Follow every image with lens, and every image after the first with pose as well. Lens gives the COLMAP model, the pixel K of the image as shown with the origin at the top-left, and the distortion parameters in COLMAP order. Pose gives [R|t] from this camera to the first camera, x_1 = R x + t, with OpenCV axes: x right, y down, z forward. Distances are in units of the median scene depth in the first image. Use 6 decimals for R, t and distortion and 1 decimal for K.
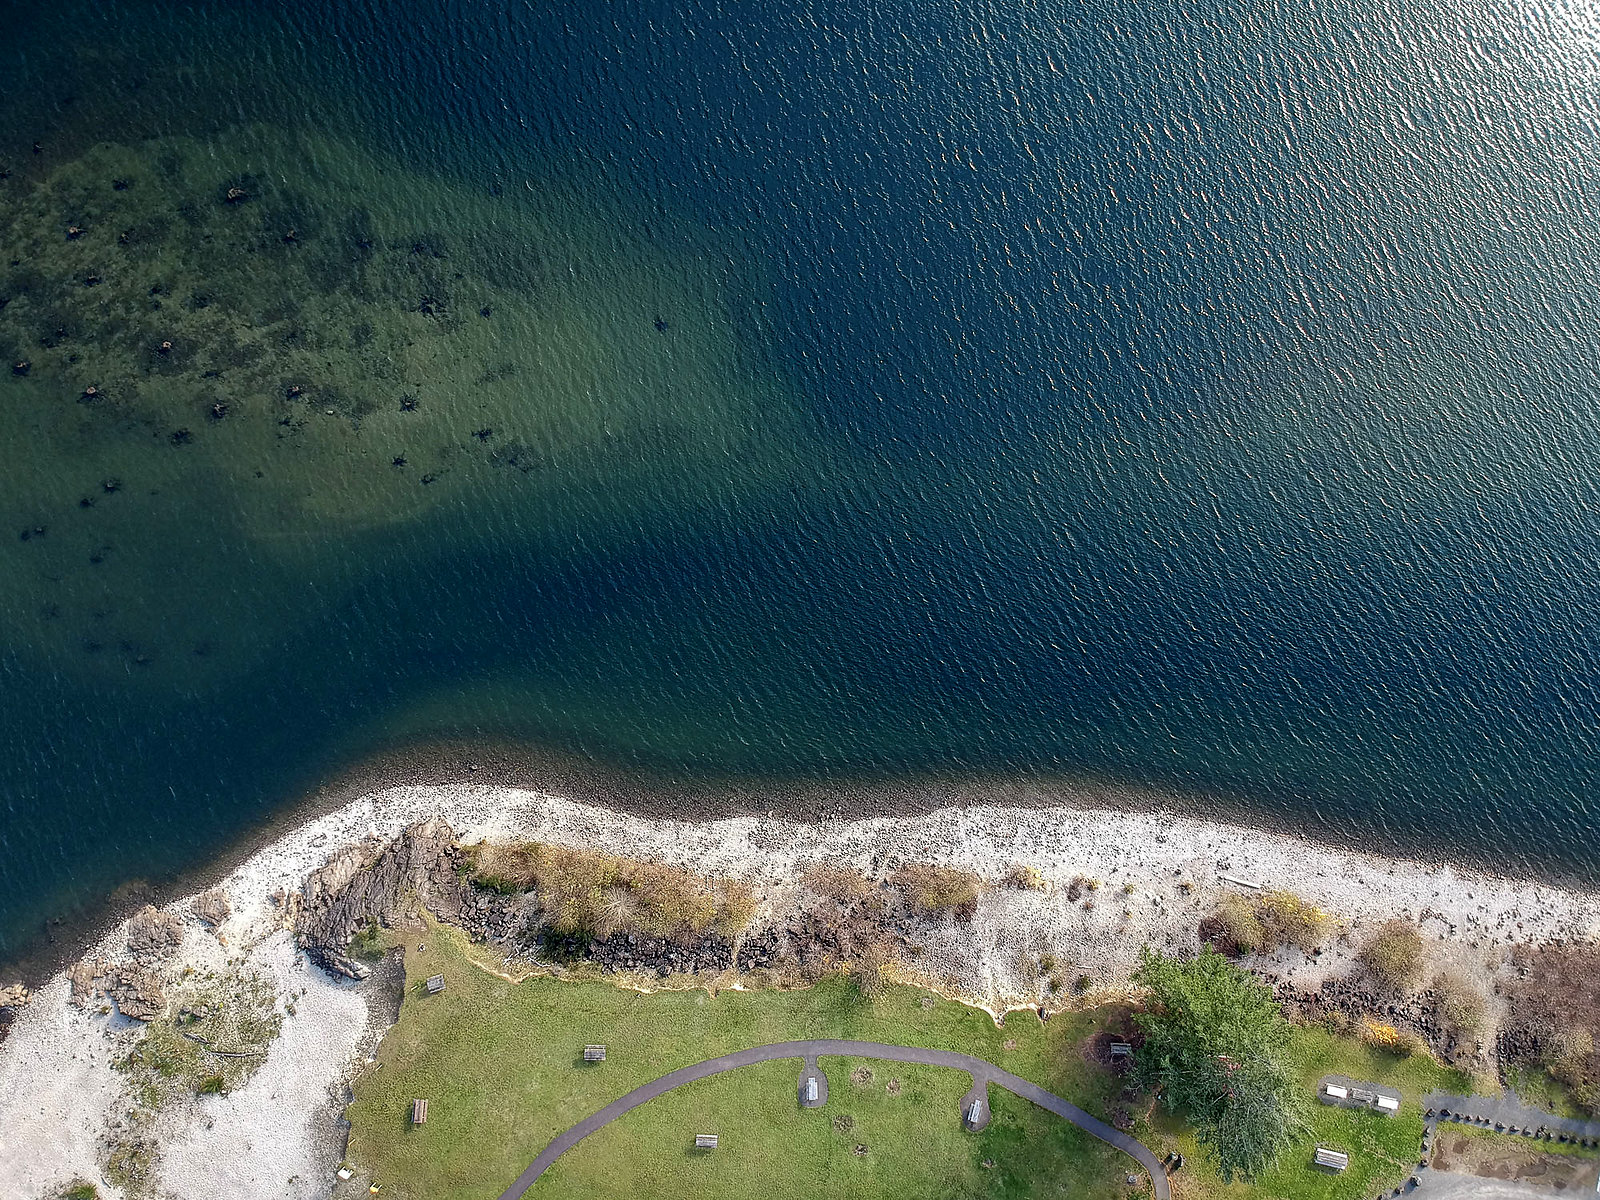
lens RADIAL K [[1170.7, 0, 793.1], [0, 1170.7, 571.1], [0, 0, 1]] dist [0.081923, -0.145255]
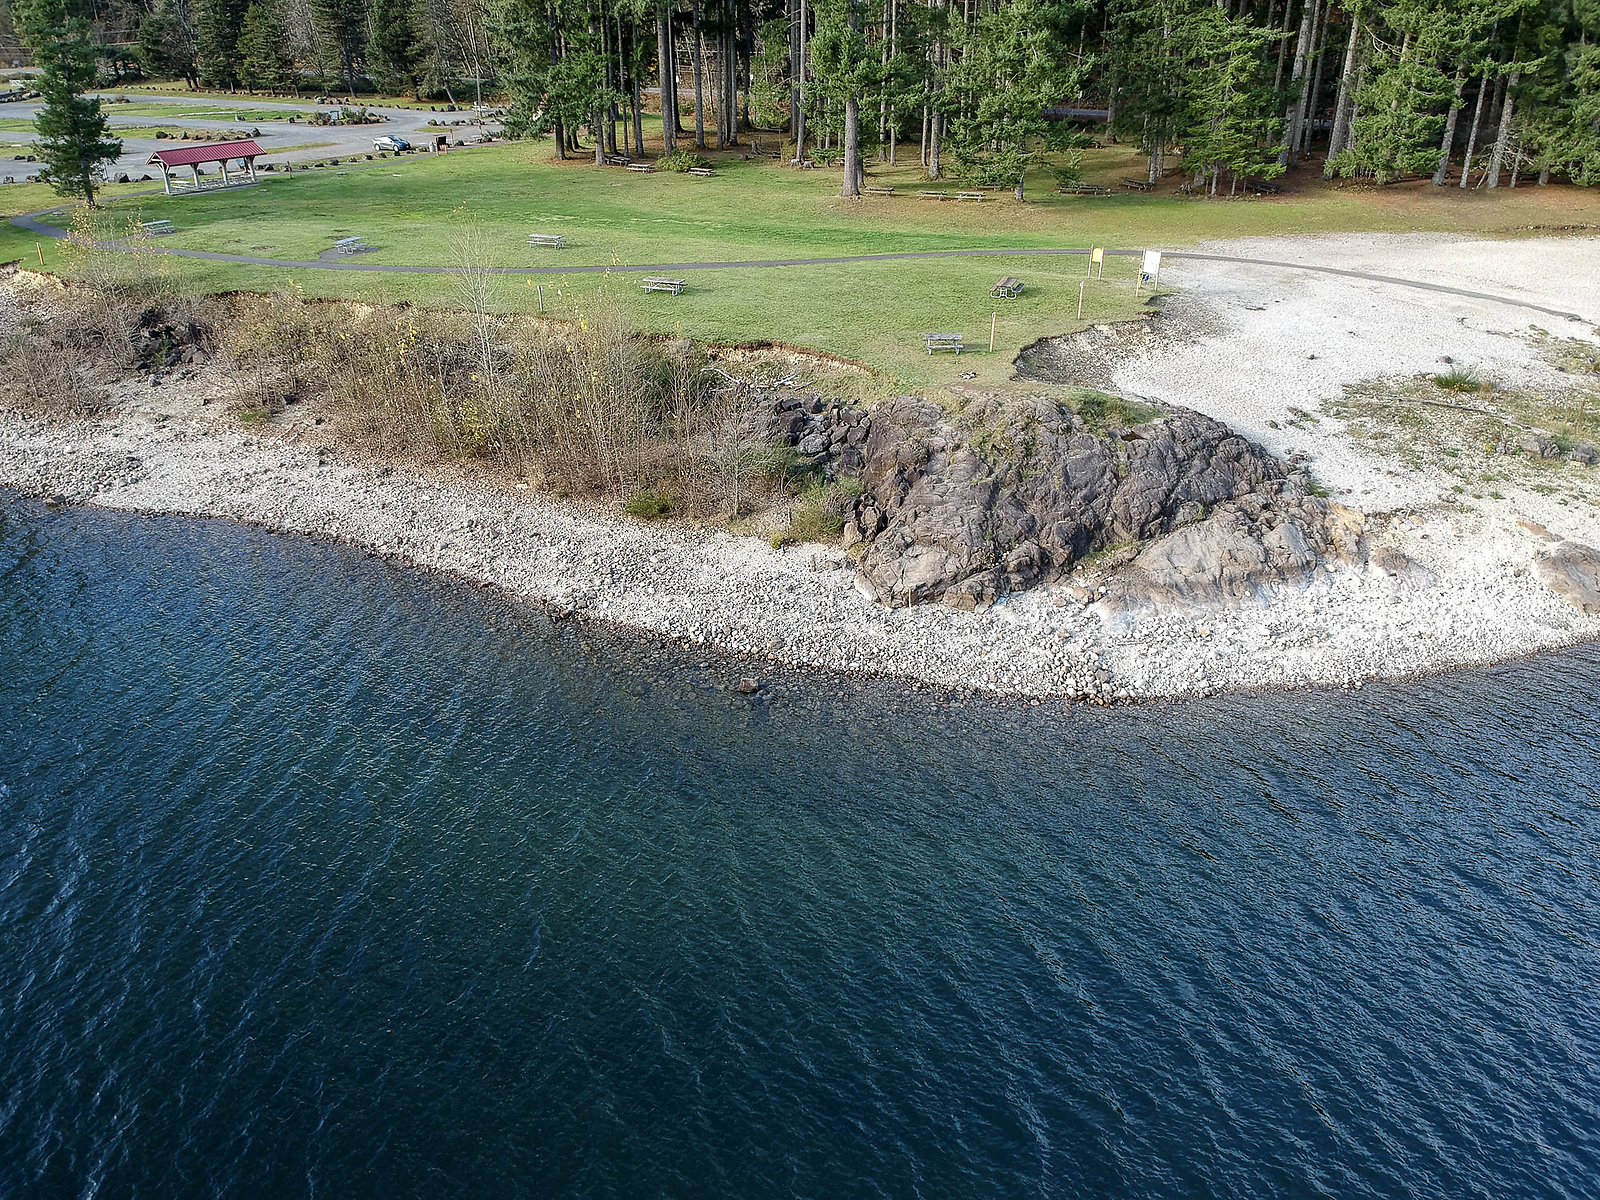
lens RADIAL K [[1170.7, 0, 792.0], [0, 1170.7, 587.8], [0, 0, 1]] dist [0.081923, -0.145255]
pose [[-0.952055, -0.174248, 0.251453, -0.359469], [0.290512, -0.257323, 0.921622, -0.084201], [-0.095886, 0.950485, 0.295607, 0.929098]]
